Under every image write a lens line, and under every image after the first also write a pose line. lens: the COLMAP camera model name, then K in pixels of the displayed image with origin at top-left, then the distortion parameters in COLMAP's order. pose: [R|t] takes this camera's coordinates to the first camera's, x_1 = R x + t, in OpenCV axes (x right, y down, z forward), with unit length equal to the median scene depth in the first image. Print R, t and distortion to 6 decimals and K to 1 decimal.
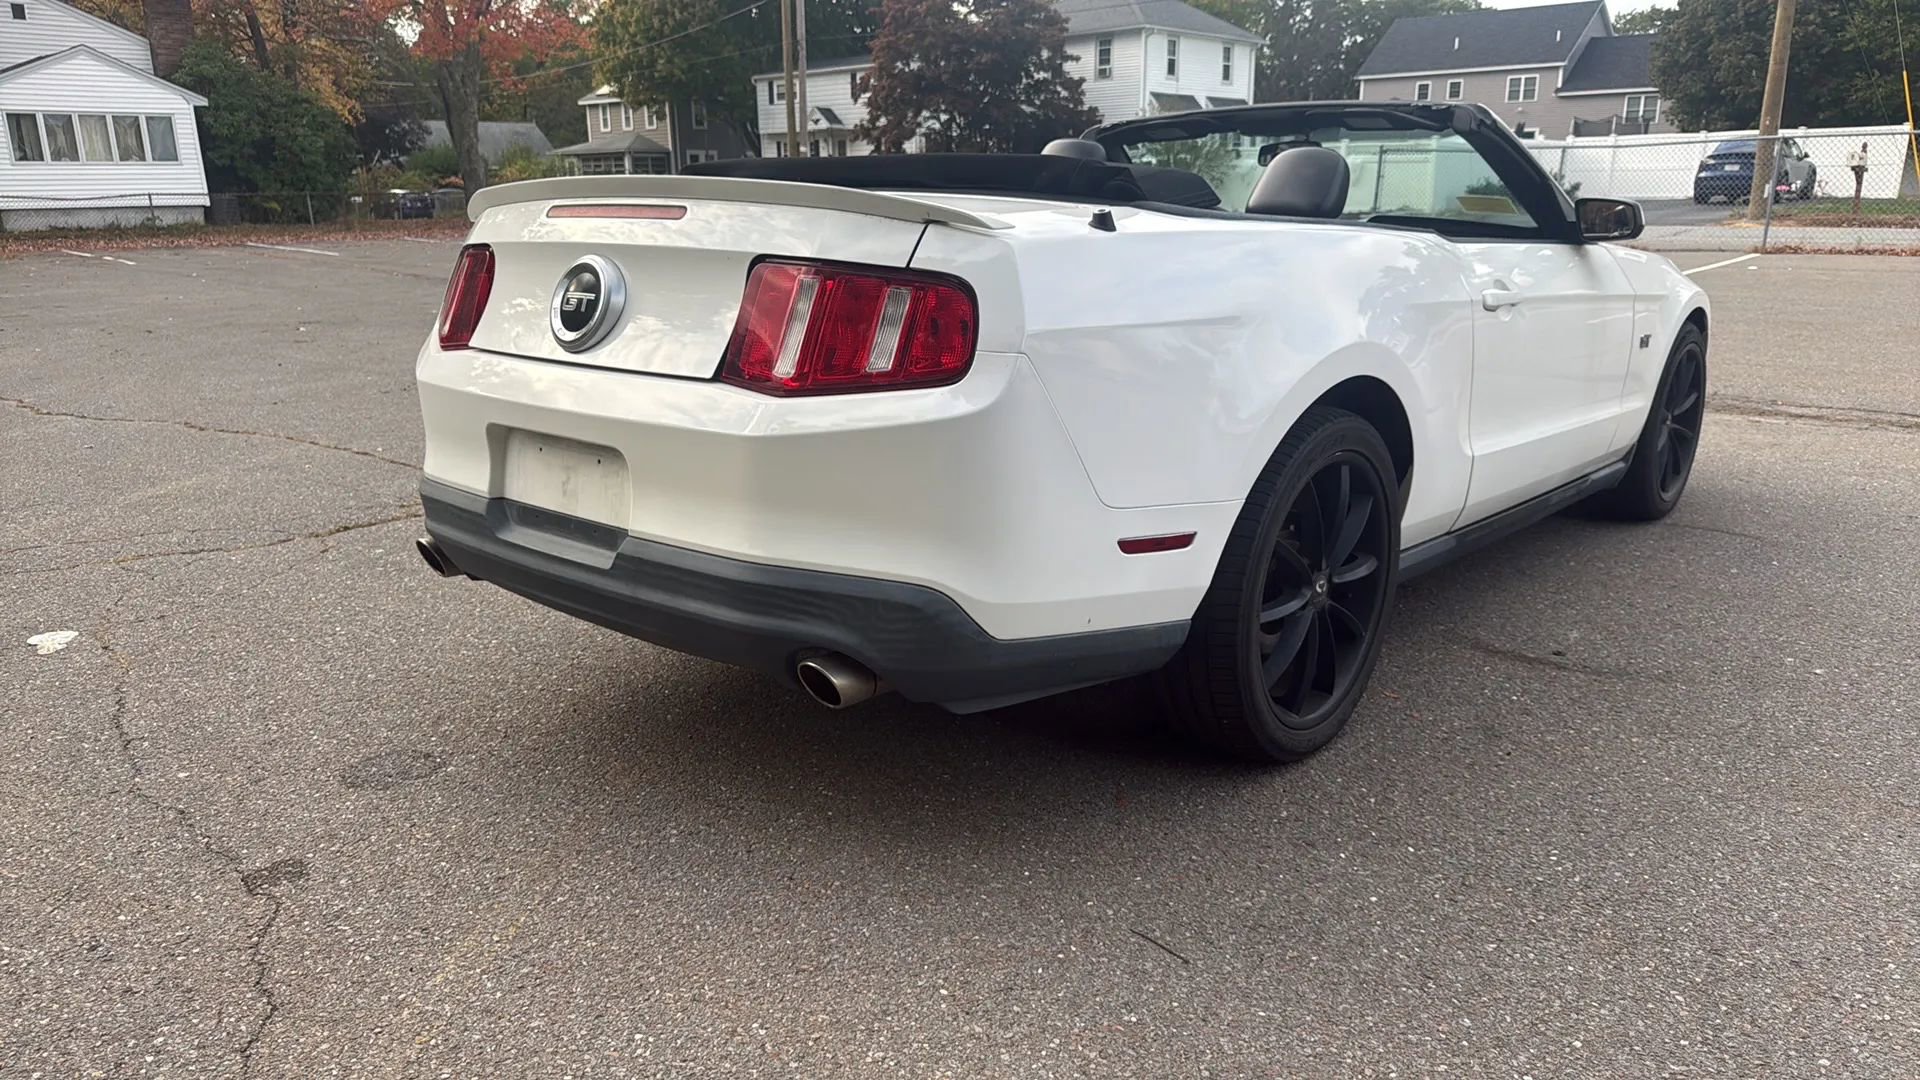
lens RADIAL K [[1277.6, 0, 965.7], [0, 1277.6, 546.1], [0, 0, 1]] dist [0.019521, -0.030277]
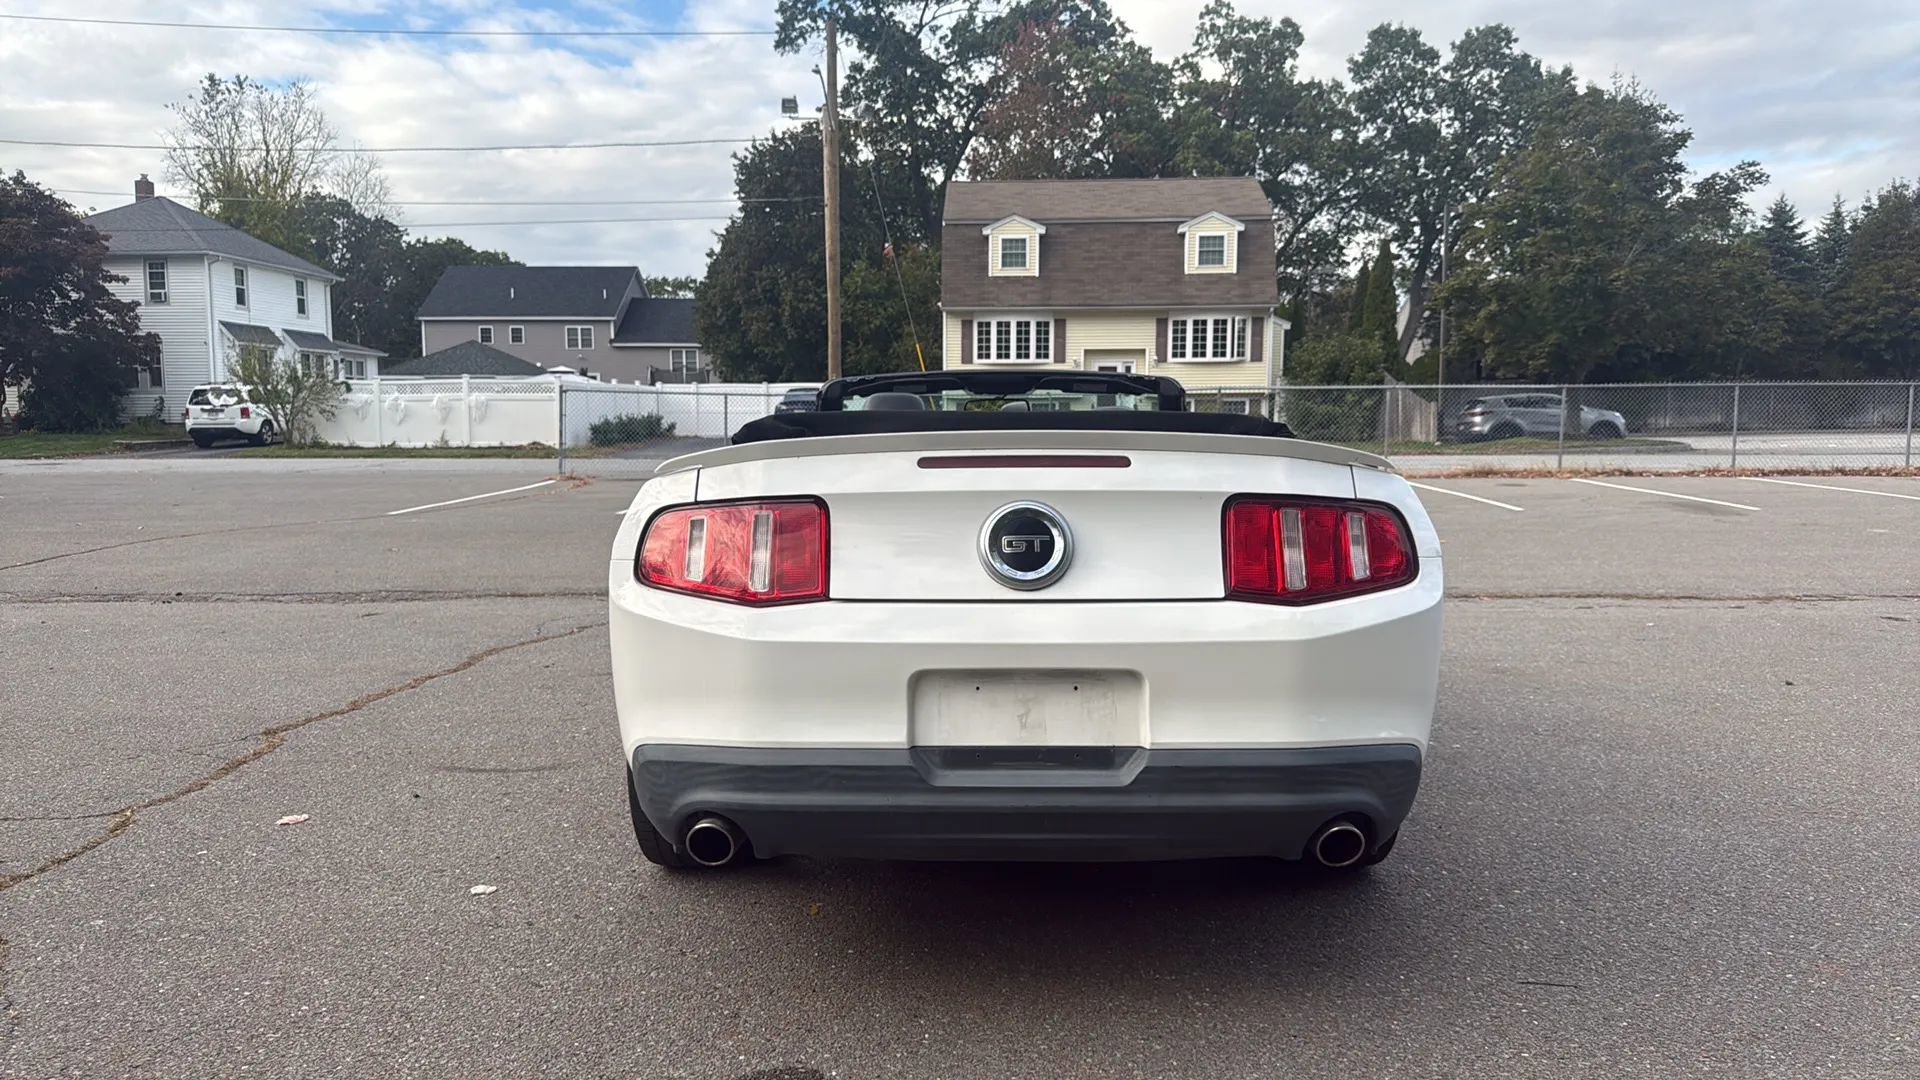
lens RADIAL K [[1277.6, 0, 958.1], [0, 1277.6, 548.2], [0, 0, 1]] dist [0.019521, -0.030277]
pose [[0.768042, -0.052215, 0.638268, -1.011872], [0.163703, 0.979565, -0.116852, -0.071256], [-0.619123, 0.194234, 0.760894, 0.234154]]
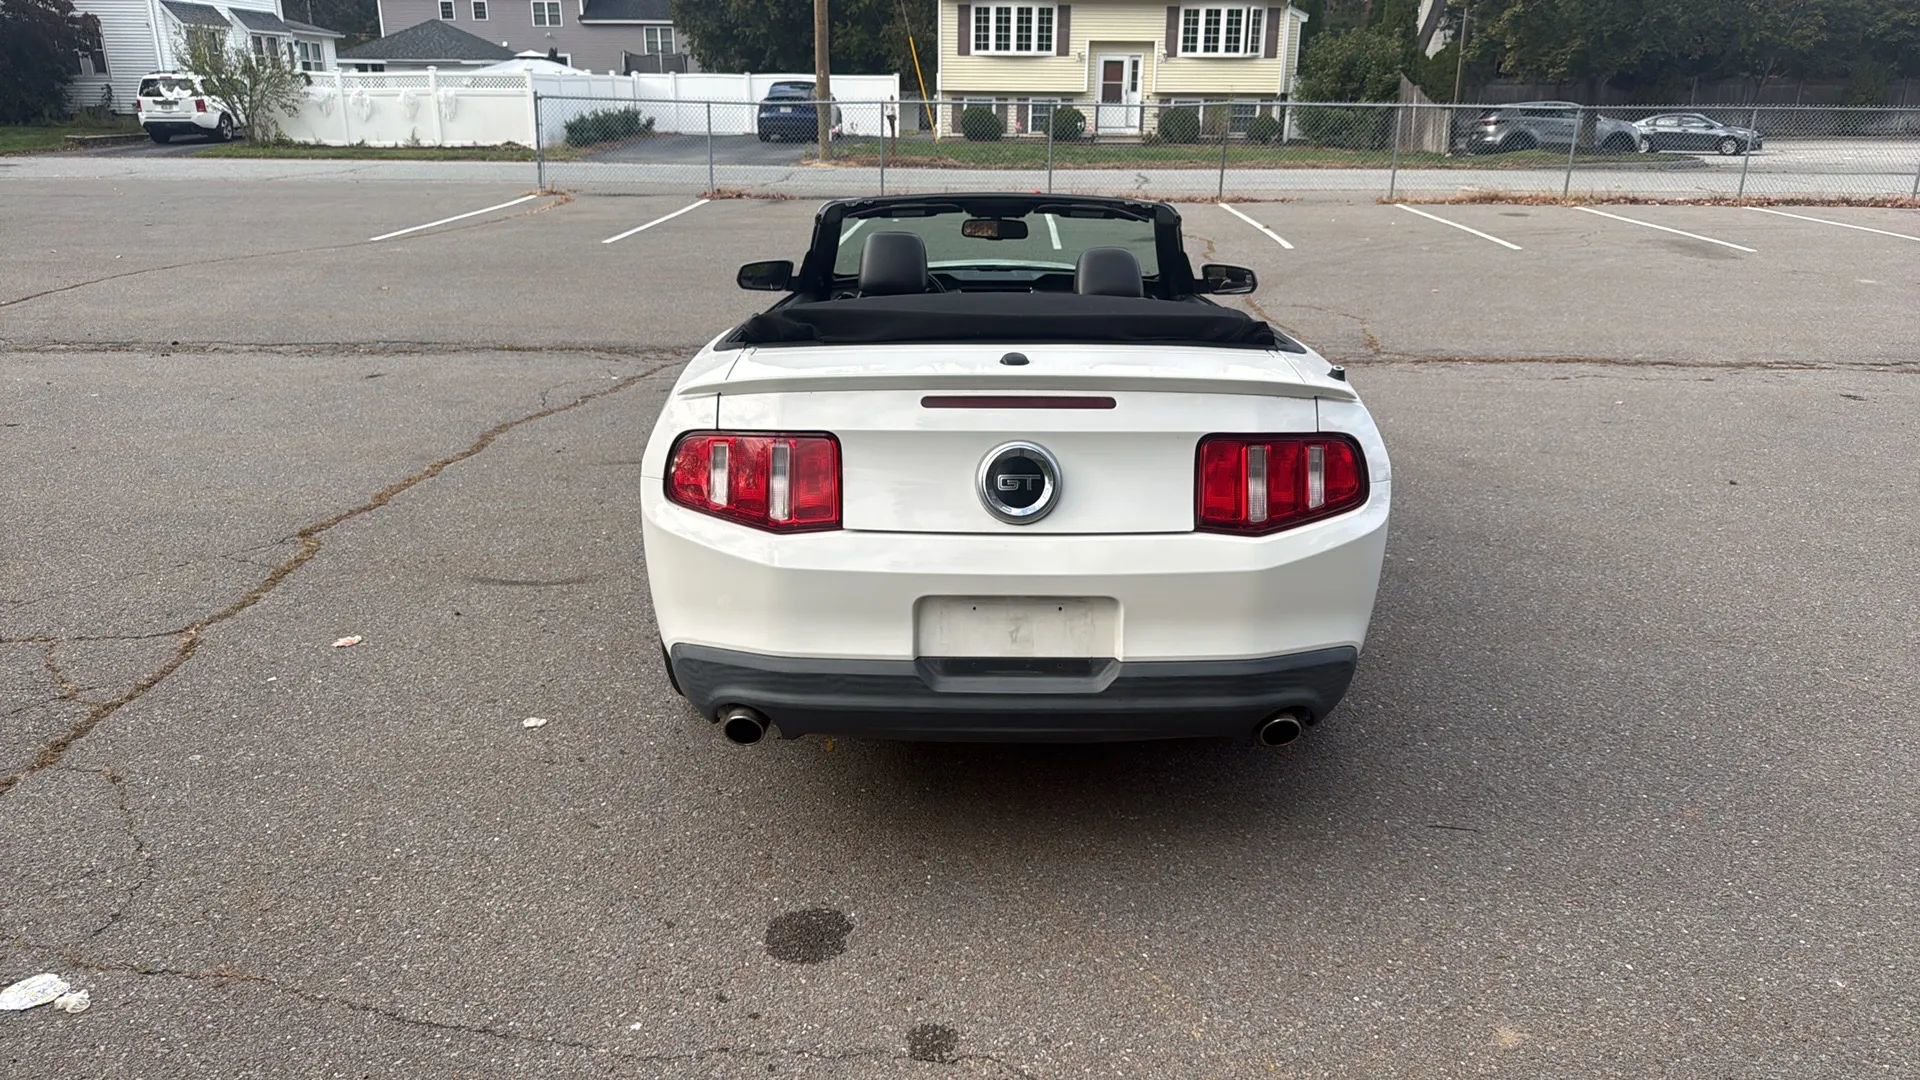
lens RADIAL K [[1277.6, 0, 977.9], [0, 1277.6, 545.2], [0, 0, 1]] dist [0.019521, -0.030277]
pose [[0.756169, -0.193243, 0.625192, -1.069821], [0.156183, 0.981087, 0.114345, -0.270225], [-0.635464, 0.011180, 0.772050, 0.118810]]
